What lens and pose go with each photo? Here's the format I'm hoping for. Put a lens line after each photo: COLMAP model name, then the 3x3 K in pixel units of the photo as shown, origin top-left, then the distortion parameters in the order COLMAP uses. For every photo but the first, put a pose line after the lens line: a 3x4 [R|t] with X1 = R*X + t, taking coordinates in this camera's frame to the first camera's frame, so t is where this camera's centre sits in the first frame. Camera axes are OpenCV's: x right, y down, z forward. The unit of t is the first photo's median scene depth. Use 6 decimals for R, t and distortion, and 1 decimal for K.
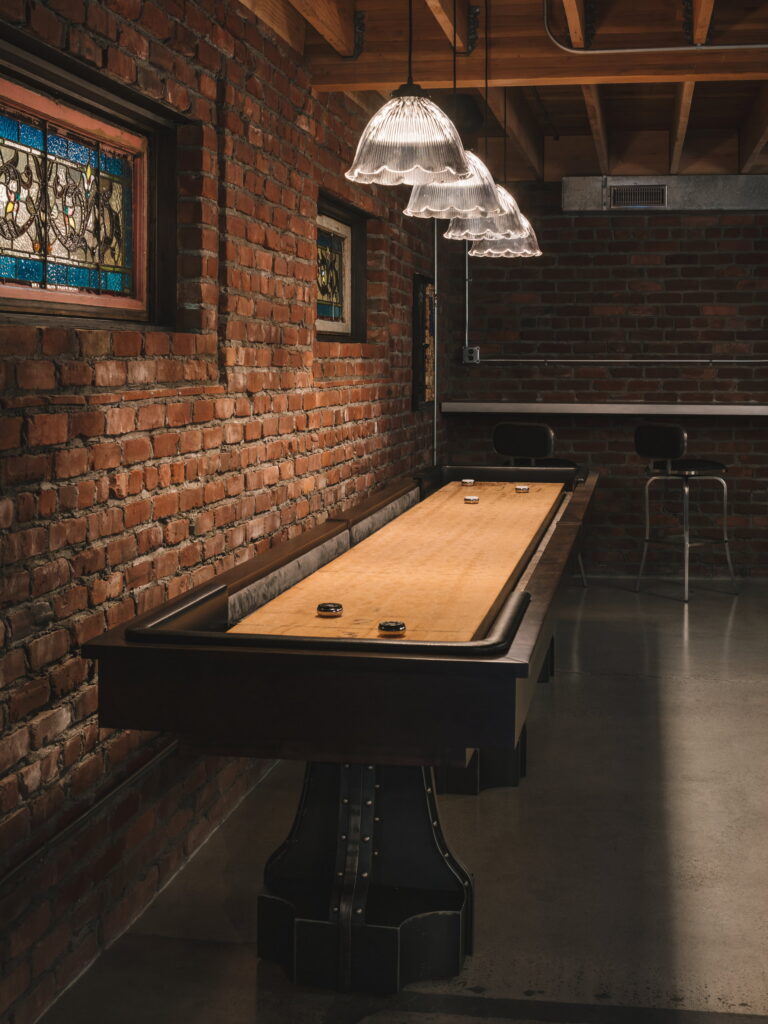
lens RADIAL K [[1446.8, 0, 383.8], [0, 1446.8, 390.3], [0, 0, 1]] dist [0.001660, 0.010690]
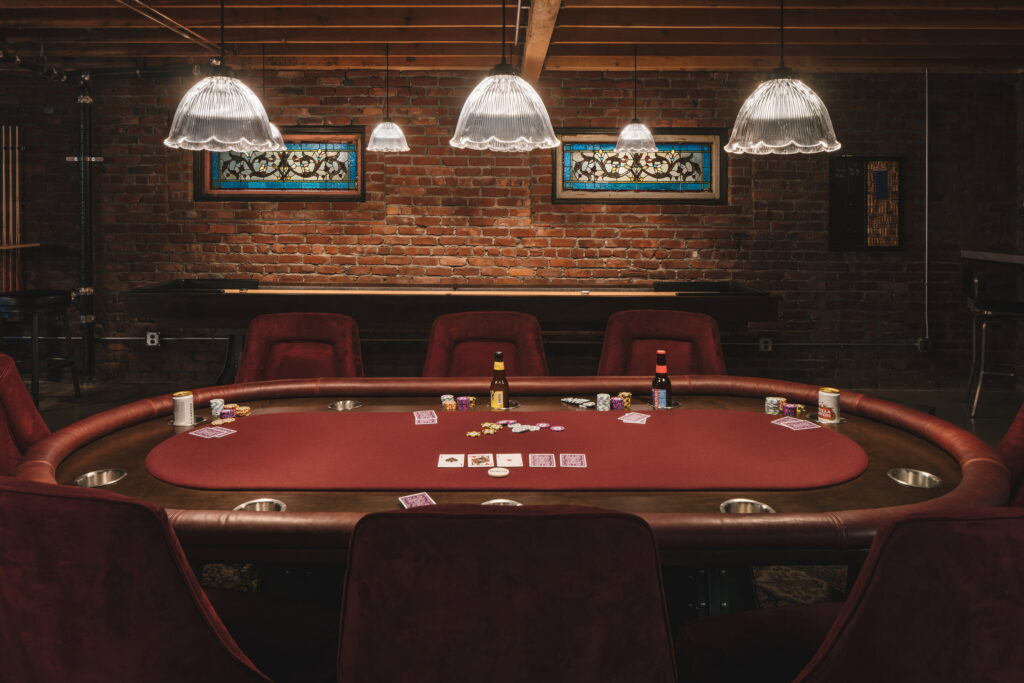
lens RADIAL K [[785.6, 0, 468.2], [0, 785.6, 222.2], [0, 0, 1]] dist [-0.024169, 0.001649]
pose [[0.157712, 0.007616, -0.987456, 1.643879], [-0.029654, 0.999556, 0.002973, -0.013180], [0.987040, 0.028813, 0.157868, 1.142803]]
